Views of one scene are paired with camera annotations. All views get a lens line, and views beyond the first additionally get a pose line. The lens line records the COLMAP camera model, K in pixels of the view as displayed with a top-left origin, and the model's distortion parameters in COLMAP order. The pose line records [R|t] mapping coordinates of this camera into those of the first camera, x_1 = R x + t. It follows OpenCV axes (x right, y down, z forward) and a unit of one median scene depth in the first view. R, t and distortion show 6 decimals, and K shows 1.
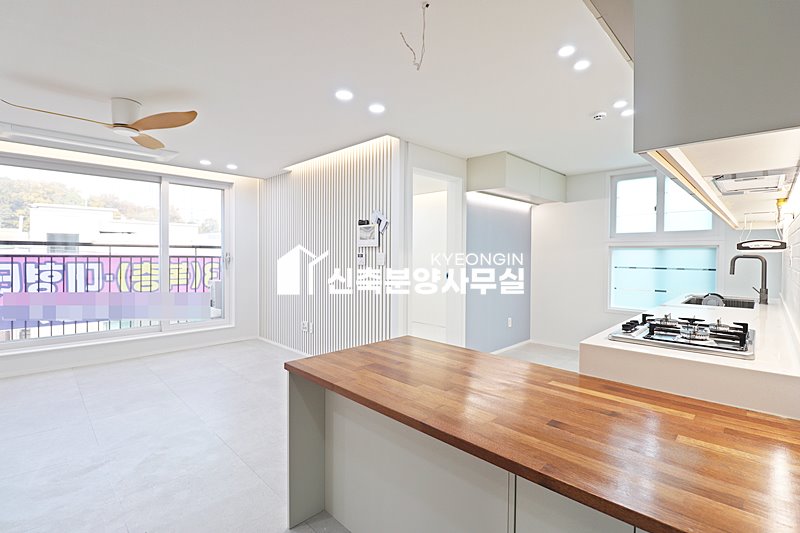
lens RADIAL K [[369.7, 0, 393.6], [0, 369.7, 262.3], [0, 0, 1]] dist [-0.000163, -0.011473]
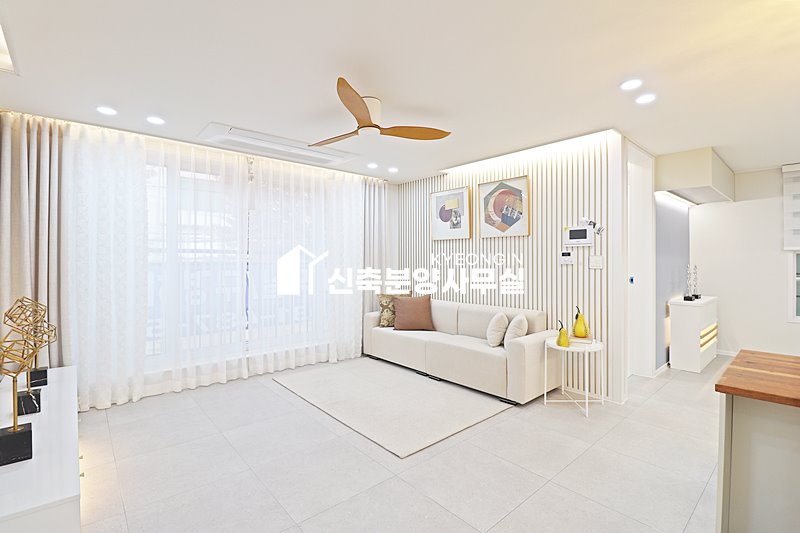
lens RADIAL K [[369.7, 0, 405.1], [0, 369.7, 260.0], [0, 0, 1]] dist [-0.000163, -0.011473]
pose [[0.998680, -0.009478, -0.050475, -0.364057], [0.008798, 0.999868, -0.013685, -0.007499], [0.050598, 0.013223, 0.998632, 0.027211]]
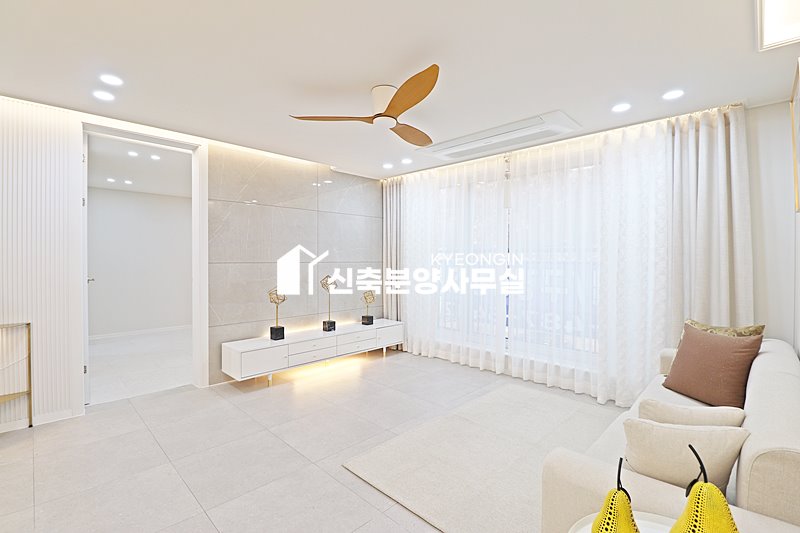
lens RADIAL K [[369.7, 0, 400.3], [0, 369.7, 262.0], [0, 0, 1]] dist [-0.000163, -0.011473]
pose [[0.014647, -0.001347, -0.999892, 0.097451], [-0.020030, 0.999798, -0.001641, -0.008396], [0.999692, 0.020052, 0.014617, 0.616257]]
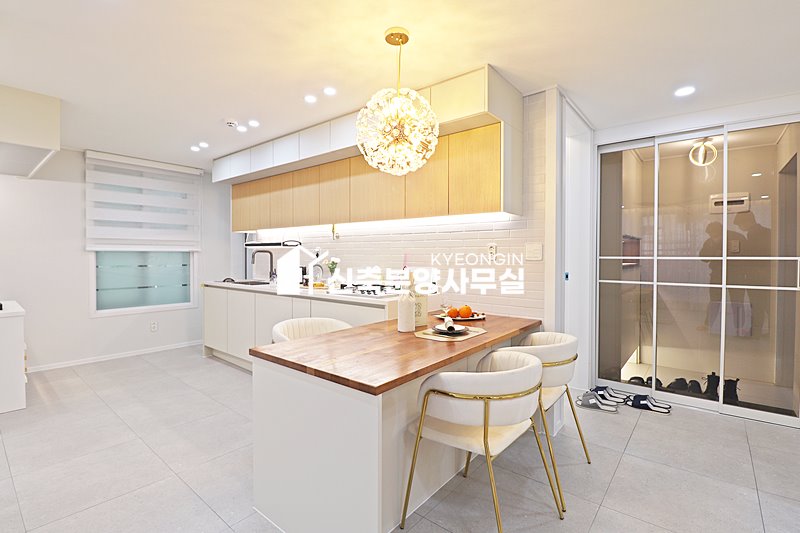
lens RADIAL K [[369.7, 0, 397.5], [0, 369.7, 263.7], [0, 0, 1]] dist [-0.000163, -0.011473]
pose [[-0.111286, -0.026627, 0.993432, -0.387494], [0.010262, 0.999557, 0.027941, -0.000921], [-0.993735, 0.013304, -0.110964, 0.382014]]
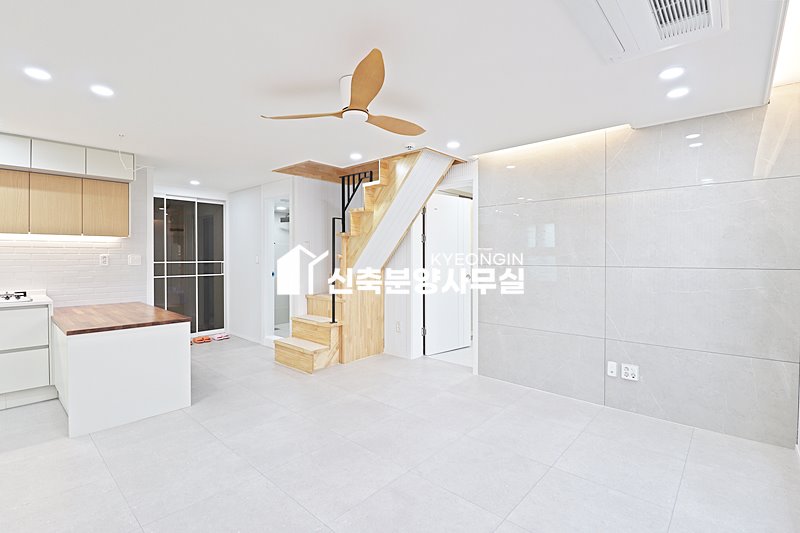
lens RADIAL K [[369.7, 0, 395.8], [0, 369.7, 259.2], [0, 0, 1]] dist [-0.000163, -0.011473]
pose [[-0.997973, -0.005089, -0.063440, -0.454455], [-0.006561, 0.999713, 0.023030, -0.030772], [0.063305, 0.023399, -0.997720, 1.093121]]
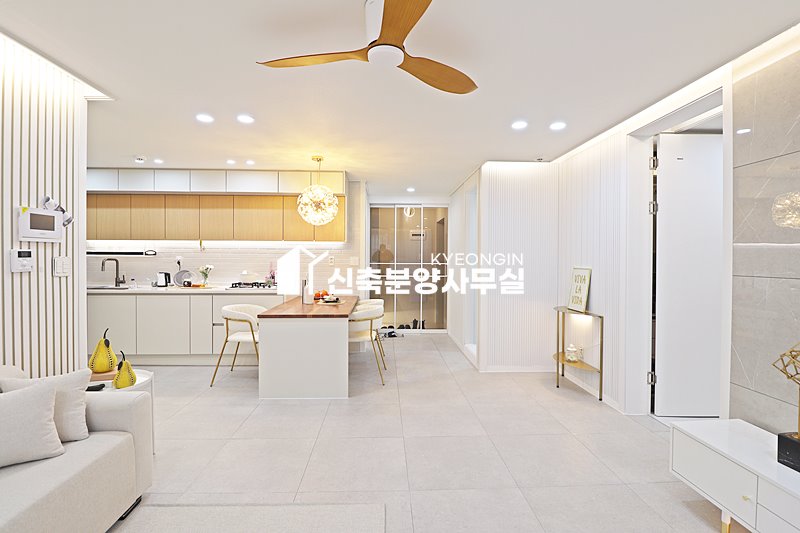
lens RADIAL K [[369.7, 0, 396.2], [0, 369.7, 264.7], [0, 0, 1]] dist [-0.000163, -0.011473]
pose [[-0.742815, -0.021584, 0.669149, -0.689225], [0.001397, 0.999428, 0.033789, -0.029006], [-0.669496, 0.026034, -0.742360, 0.853591]]
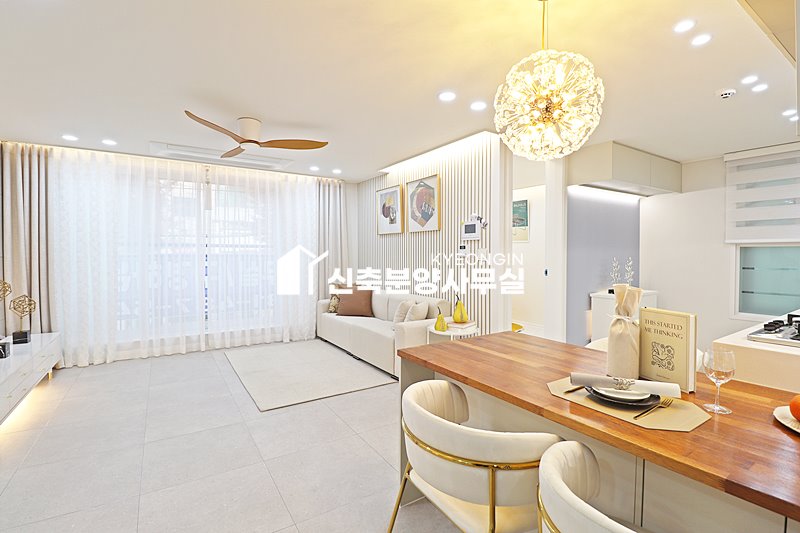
lens RADIAL K [[369.7, 0, 402.7], [0, 369.7, 261.4], [0, 0, 1]] dist [-0.000163, -0.011473]
pose [[0.980215, -0.003426, -0.197905, -0.031619], [0.004503, 0.999977, 0.004994, -0.000164], [0.197883, -0.005786, 0.980209, -0.028427]]
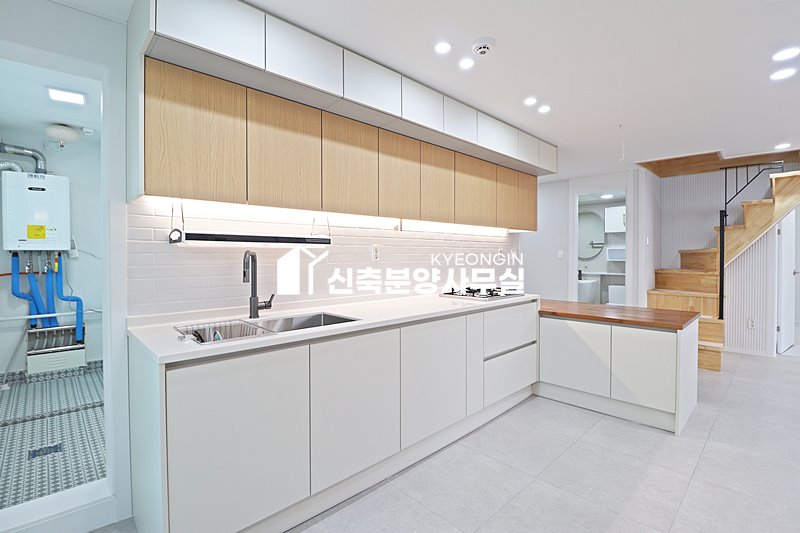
lens RADIAL K [[369.7, 0, 399.6], [0, 369.7, 261.3], [0, 0, 1]] dist [-0.000163, -0.011473]
pose [[-0.999835, -0.005667, 0.017253, 0.427297], [-0.005090, 0.999433, 0.033284, -0.016186], [-0.017432, 0.033190, -0.999297, 1.047276]]
